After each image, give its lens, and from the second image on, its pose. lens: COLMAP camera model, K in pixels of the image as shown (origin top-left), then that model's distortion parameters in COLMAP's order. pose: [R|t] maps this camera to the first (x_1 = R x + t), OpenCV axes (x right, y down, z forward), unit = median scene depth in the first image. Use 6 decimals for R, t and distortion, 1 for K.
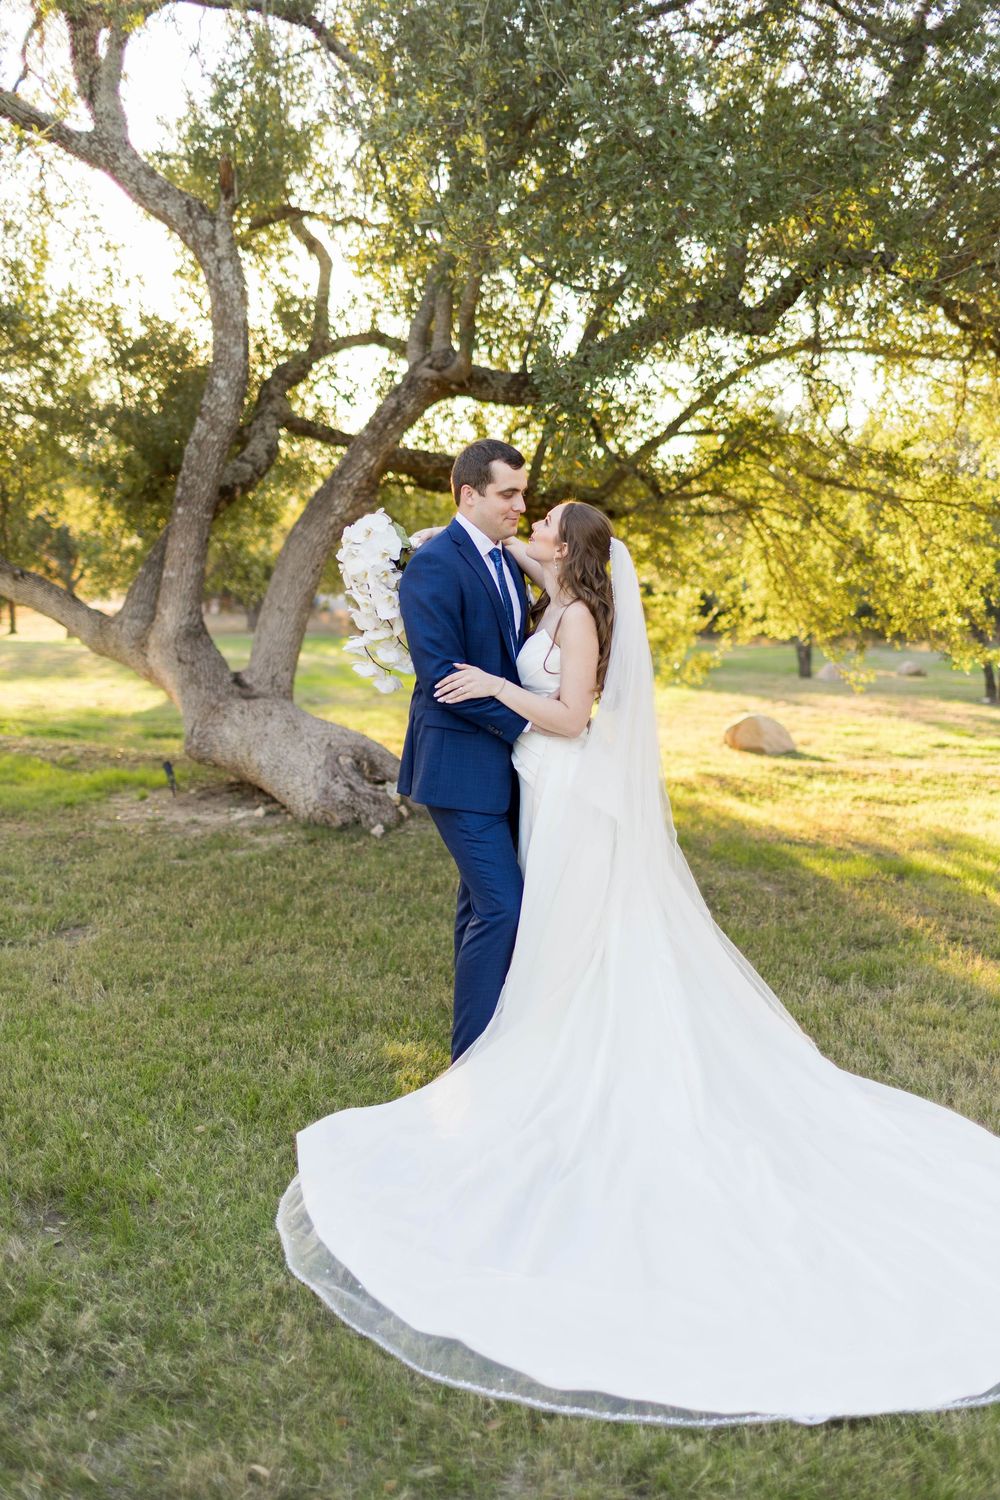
lens RADIAL K [[1413.4, 0, 500.0], [0, 1413.4, 750.0], [0, 0, 1]] dist [0.006593, -0.018561]
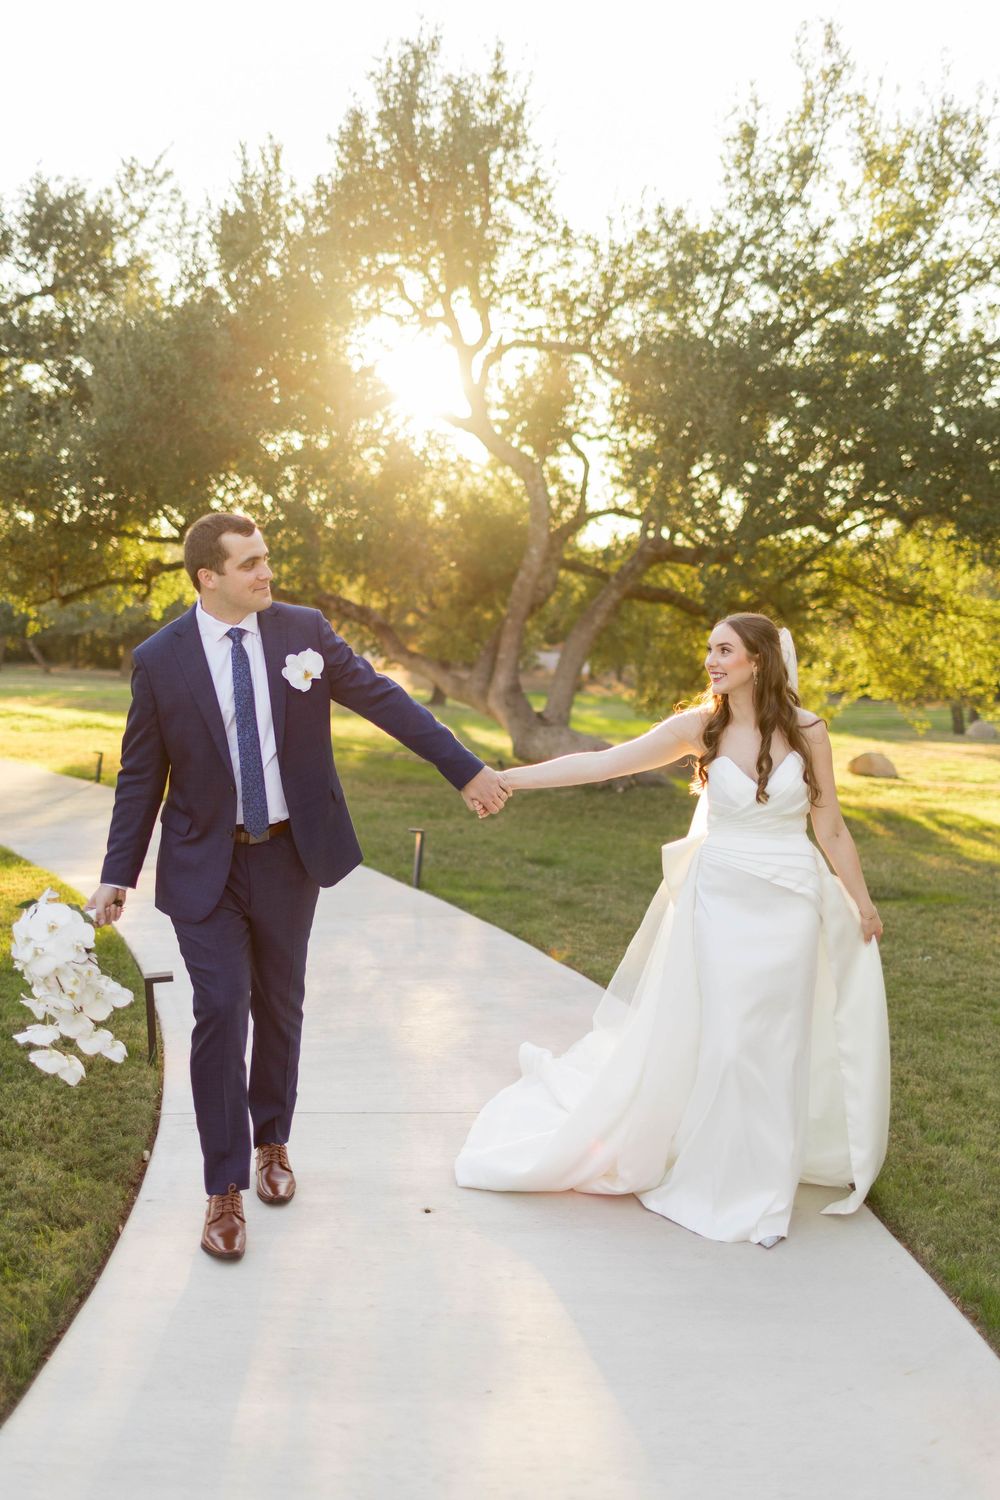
lens RADIAL K [[1448.1, 0, 500.0], [0, 1448.1, 750.0], [0, 0, 1]] dist [-0.032820, -0.016739]
pose [[0.989840, 0.021628, -0.140534, 0.024883], [-0.027244, 0.998900, -0.038164, 0.066405], [0.139554, 0.041605, 0.989340, -0.836233]]
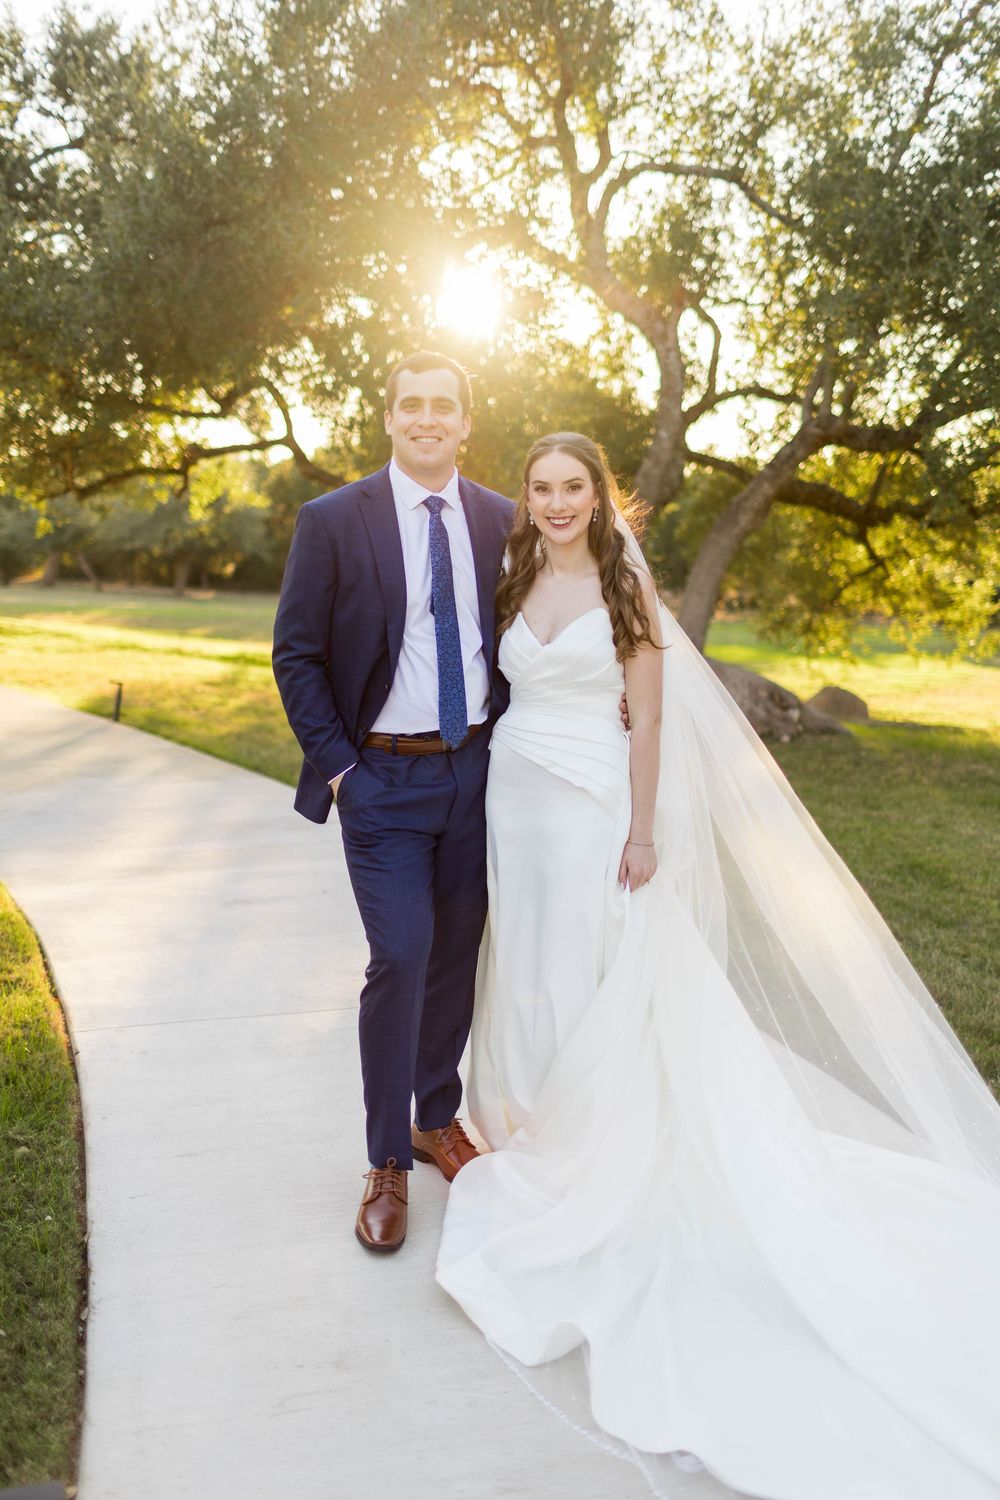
lens RADIAL K [[1406.7, 0, 500.0], [0, 1406.7, 750.0], [0, 0, 1]] dist [-0.032593, -0.002934]
pose [[0.984083, 0.041527, -0.172790, -0.102558], [-0.038840, 0.999067, 0.018905, 0.041946], [0.173414, -0.011893, 0.984777, -0.446880]]
